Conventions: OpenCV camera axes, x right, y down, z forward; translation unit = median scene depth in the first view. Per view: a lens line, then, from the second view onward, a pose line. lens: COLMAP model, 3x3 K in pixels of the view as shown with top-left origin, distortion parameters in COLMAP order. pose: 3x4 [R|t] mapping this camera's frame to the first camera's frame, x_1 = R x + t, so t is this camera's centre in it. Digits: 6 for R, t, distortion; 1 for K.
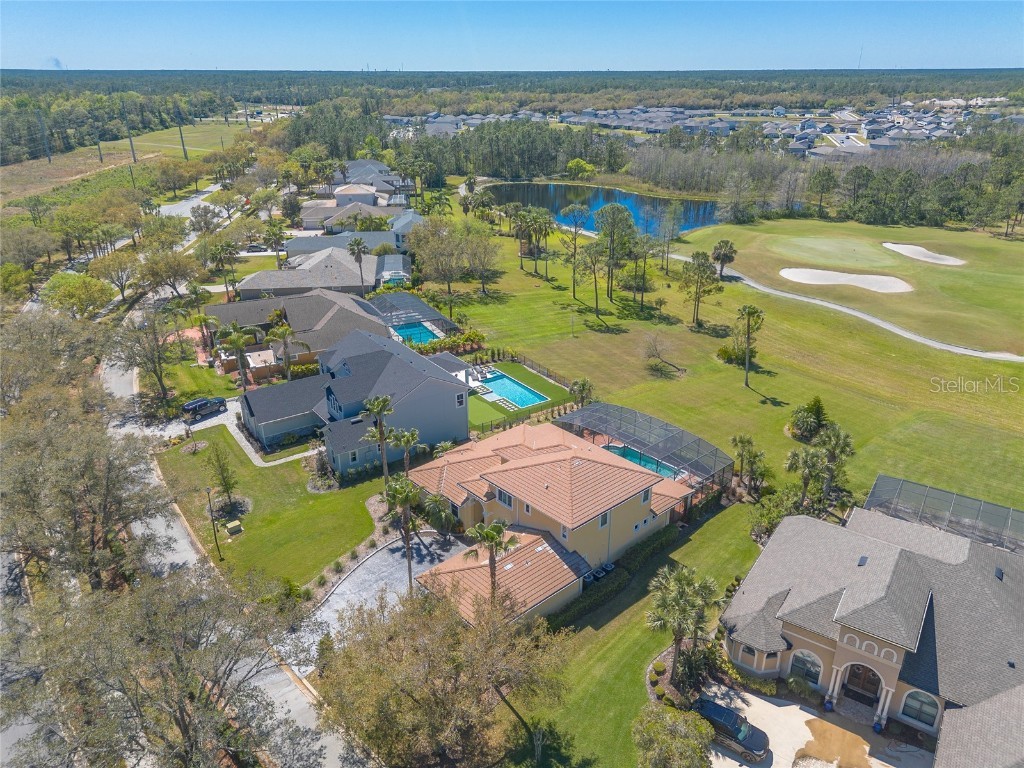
lens RADIAL K [[725.4, 0, 515.2], [0, 725.4, 385.1], [0, 0, 1]] dist [0.061914, -0.050179]
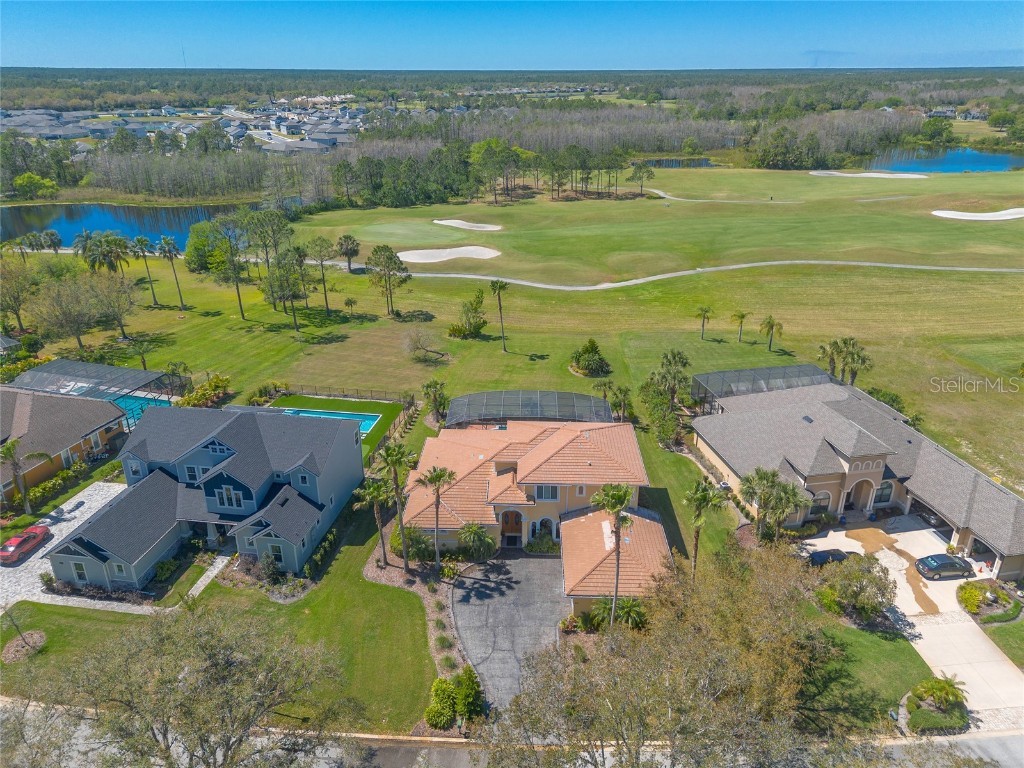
lens RADIAL K [[725.4, 0, 514.8], [0, 725.4, 374.1], [0, 0, 1]] dist [0.061914, -0.050179]
pose [[0.695078, -0.276067, 0.663818, -0.401915], [0.283723, 0.953725, 0.099550, -0.069009], [-0.660582, 0.119145, 0.741240, 0.161603]]
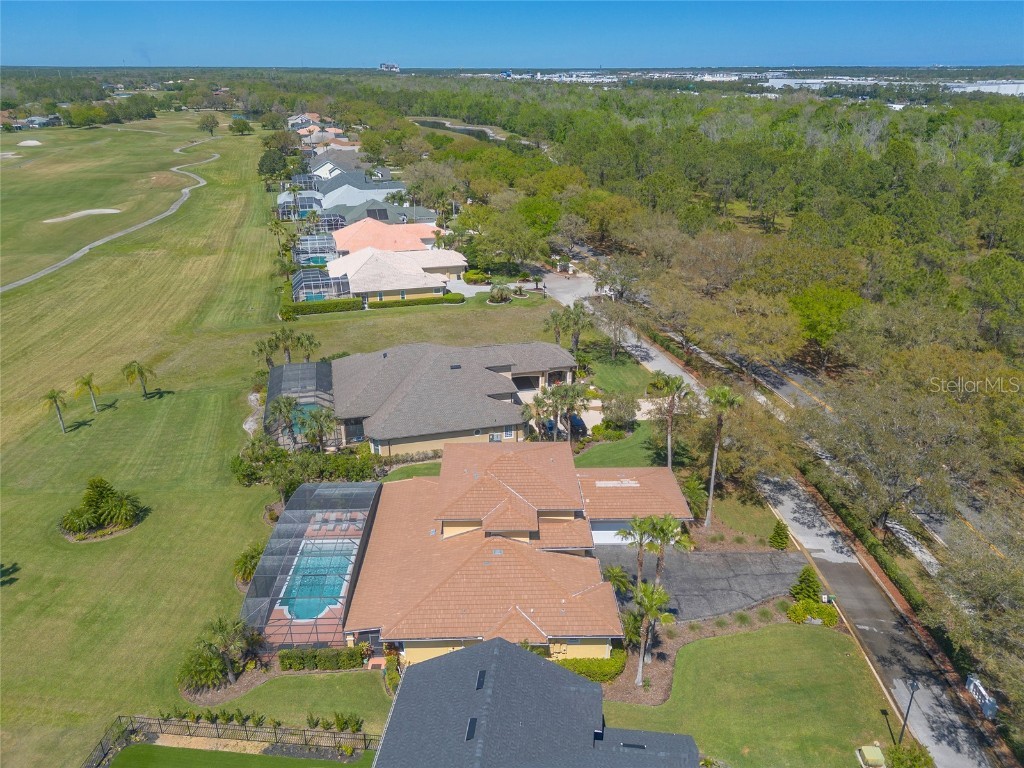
lens RADIAL K [[725.4, 0, 508.4], [0, 725.4, 381.9], [0, 0, 1]] dist [0.061914, -0.050179]
pose [[-0.749356, -0.260304, 0.608858, -0.297859], [0.263316, 0.726523, 0.634688, -0.358820], [-0.607561, 0.635929, -0.475882, 0.847622]]
